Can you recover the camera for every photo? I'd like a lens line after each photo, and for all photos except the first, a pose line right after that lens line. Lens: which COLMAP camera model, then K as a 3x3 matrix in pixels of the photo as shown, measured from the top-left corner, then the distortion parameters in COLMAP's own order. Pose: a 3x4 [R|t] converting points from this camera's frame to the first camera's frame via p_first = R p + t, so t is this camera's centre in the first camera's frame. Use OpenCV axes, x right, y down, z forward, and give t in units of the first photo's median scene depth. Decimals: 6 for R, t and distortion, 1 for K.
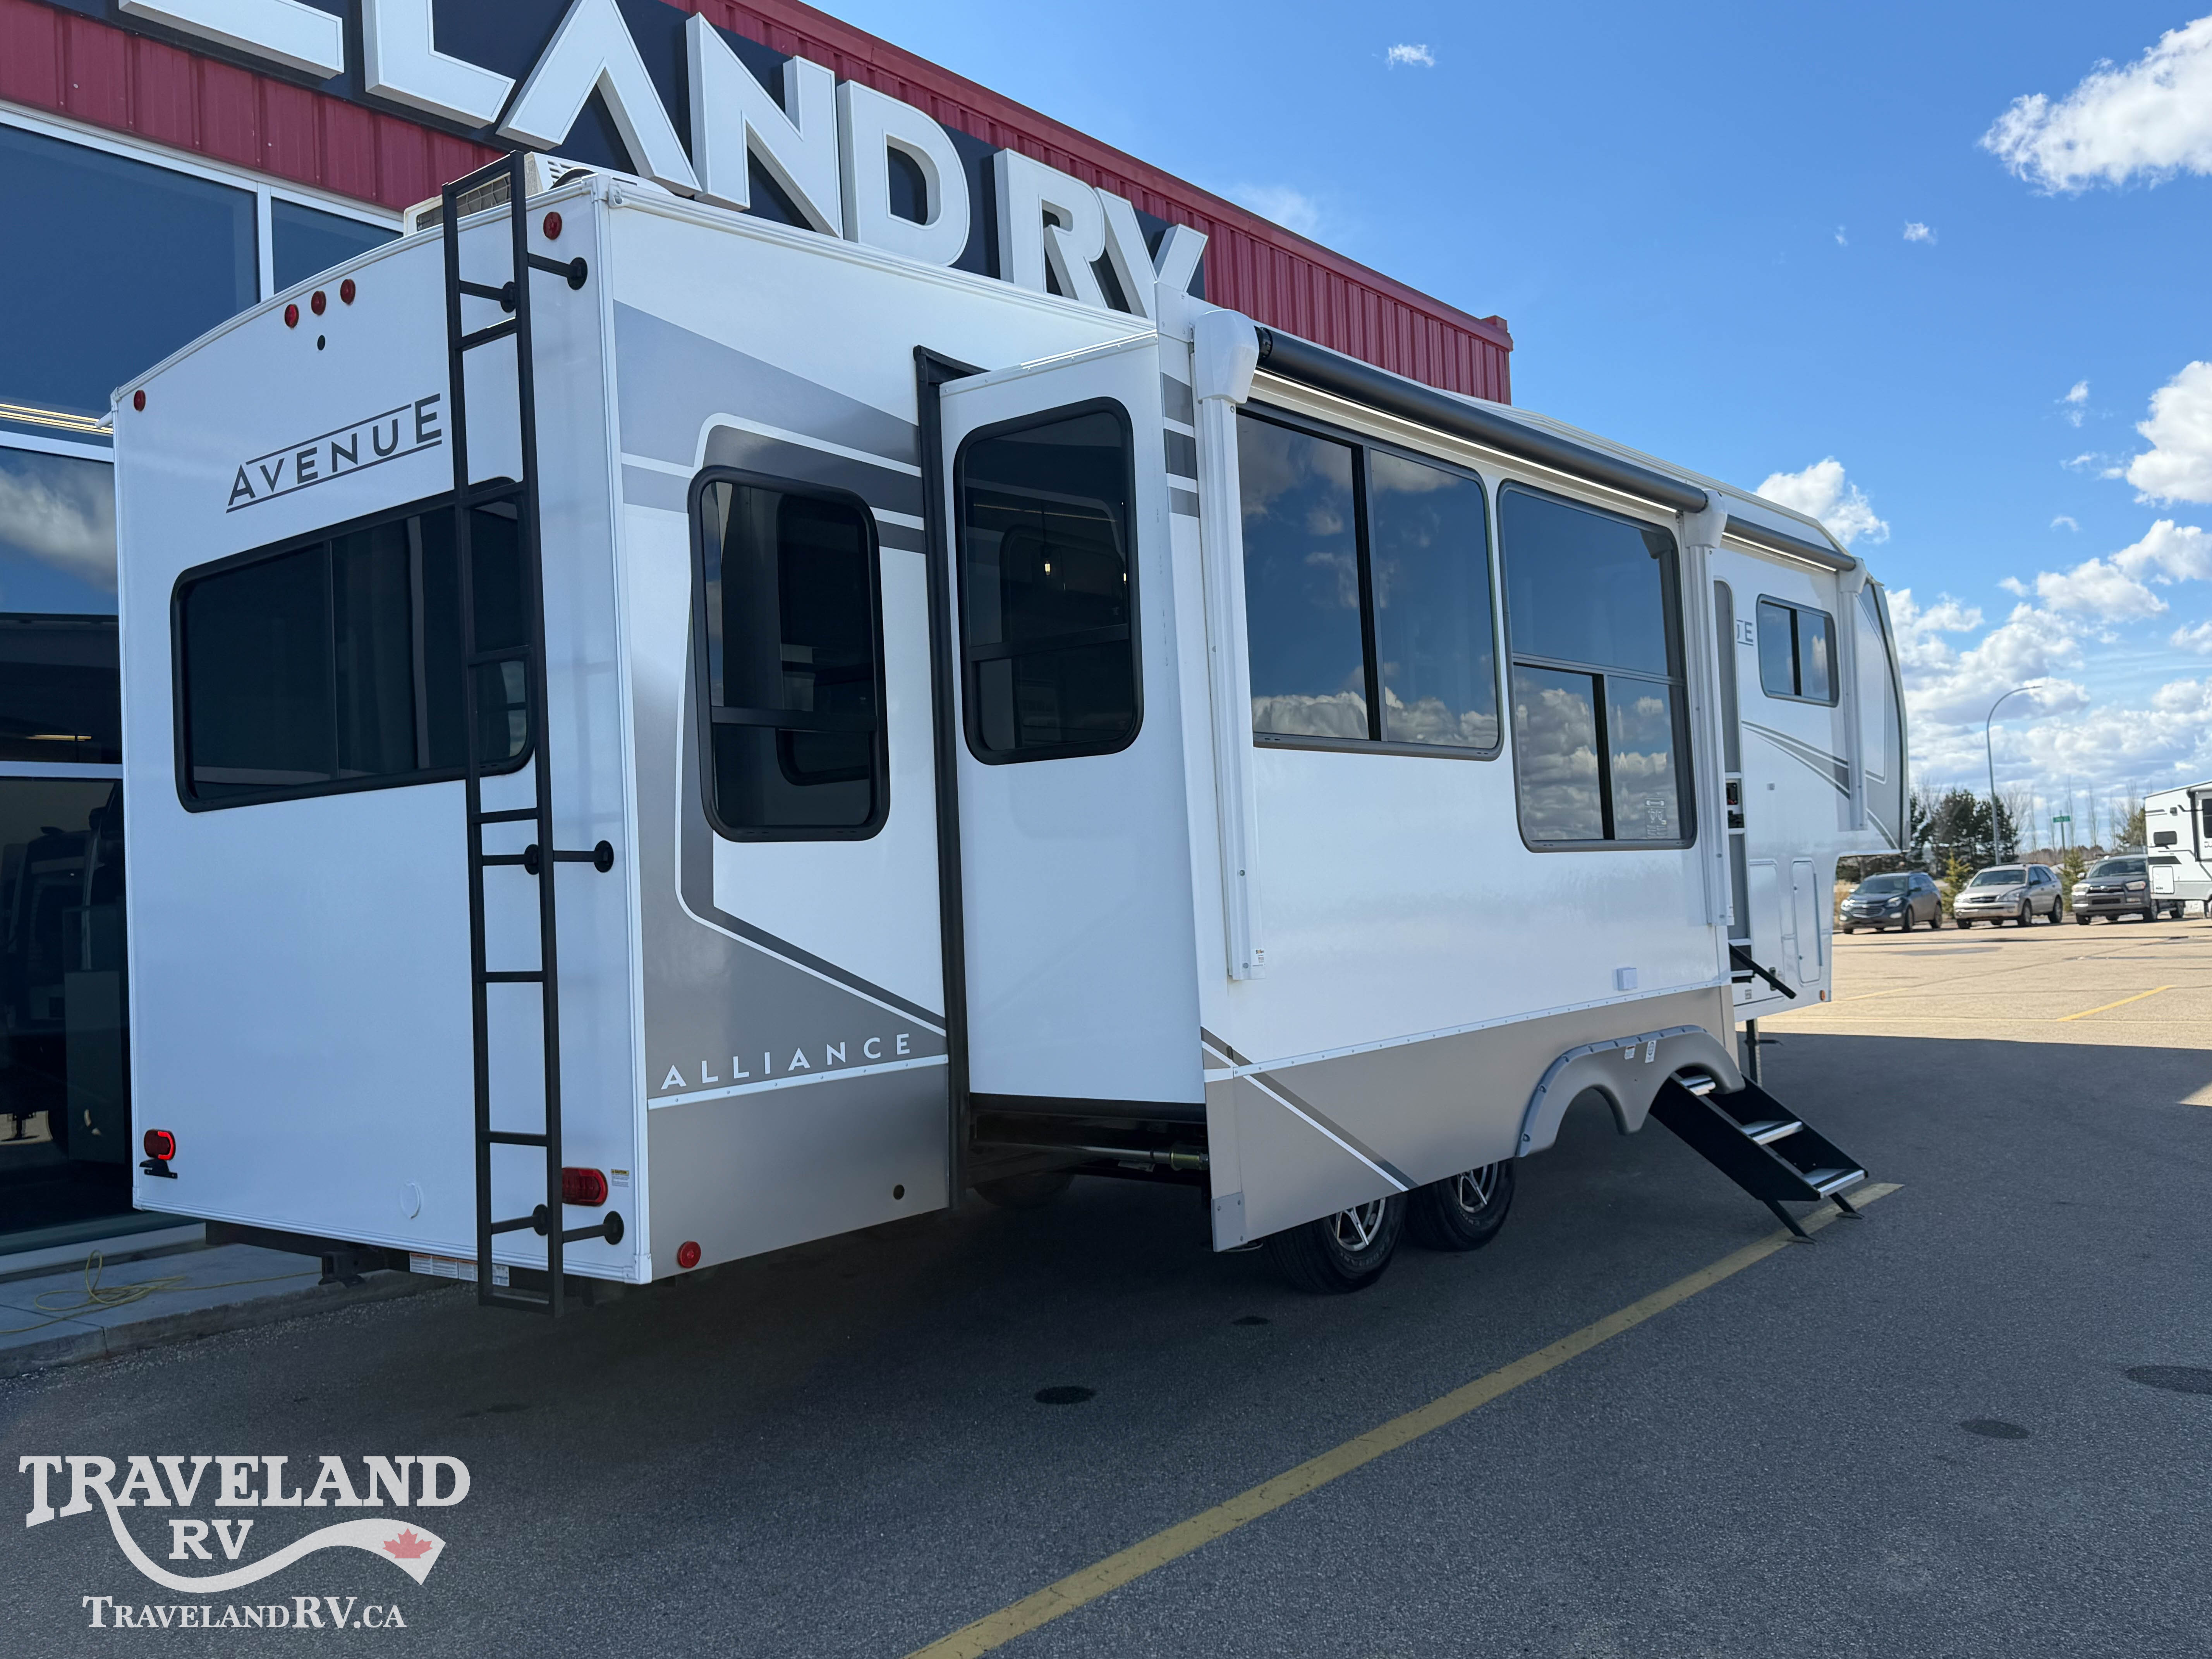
lens RADIAL K [[1883.0, 0, 1126.3], [0, 1883.0, 821.8], [0, 0, 1]] dist [0.027175, -0.030900]
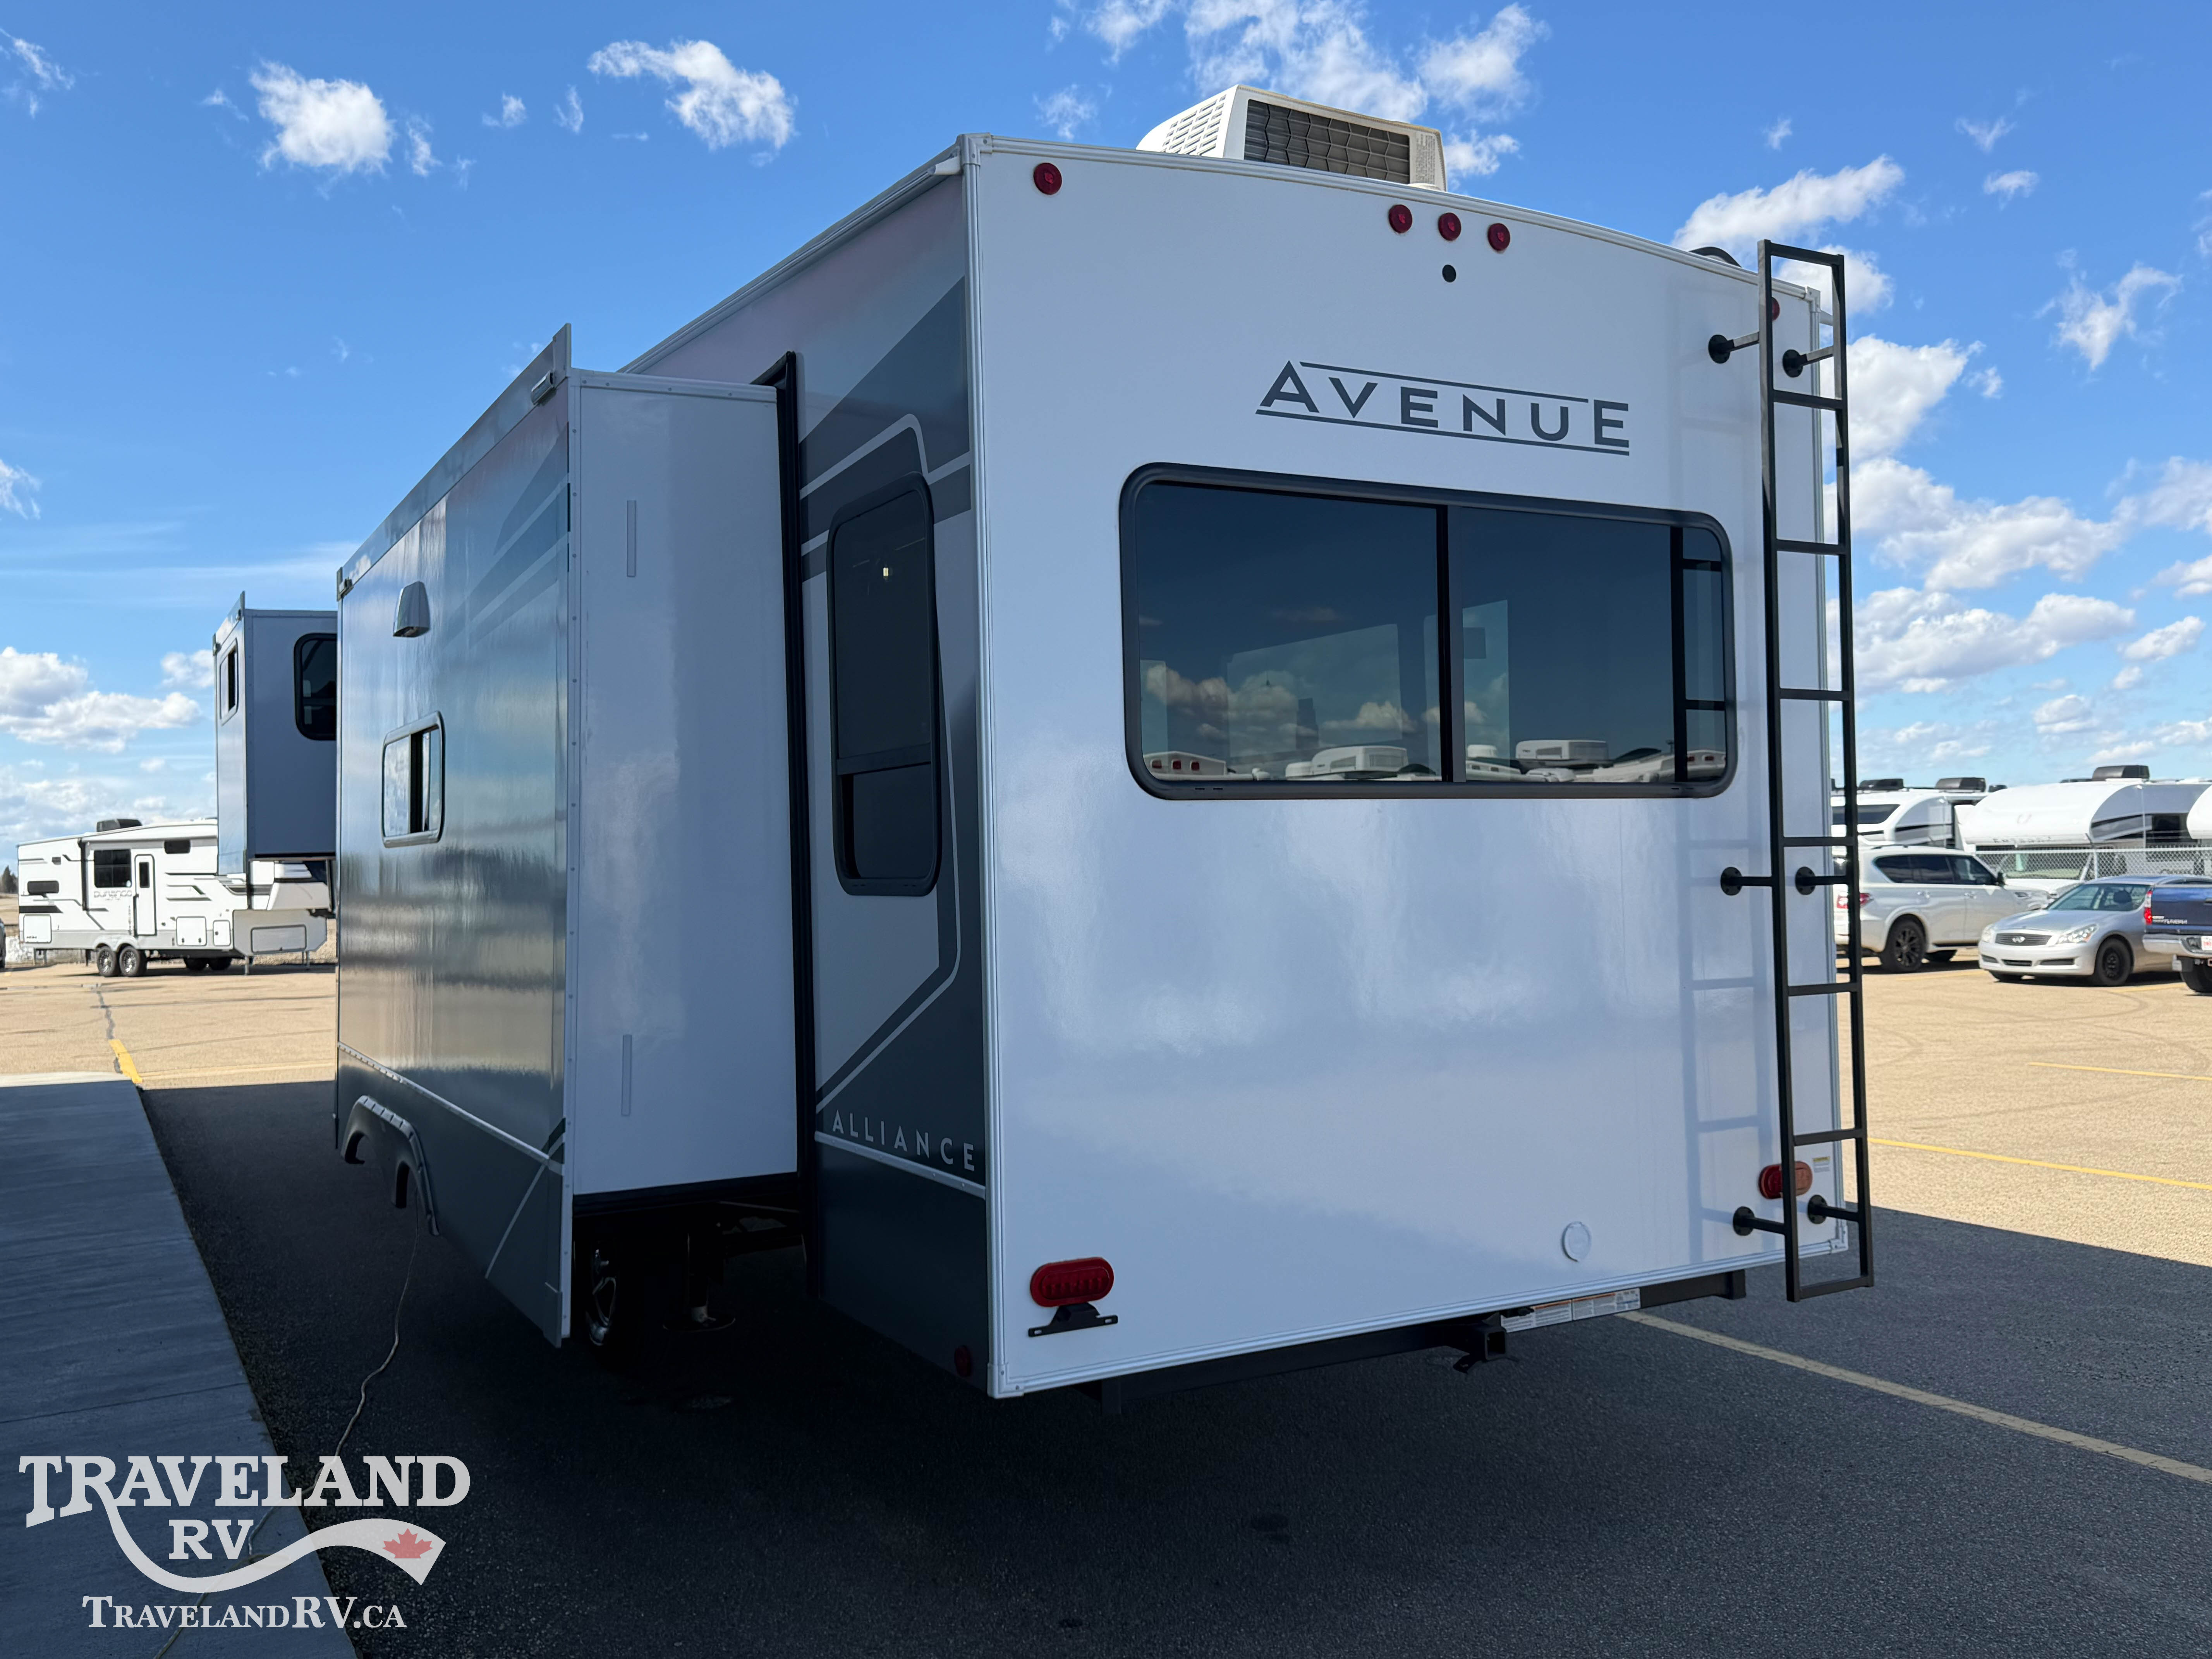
lens RADIAL K [[1883.0, 0, 1121.8], [0, 1883.0, 834.5], [0, 0, 1]] dist [0.027175, -0.030900]
pose [[0.379317, 0.047956, 0.924023, -1.249685], [-0.028357, 0.998789, -0.040196, 0.039693], [-0.924832, -0.010955, 0.380218, 0.799184]]
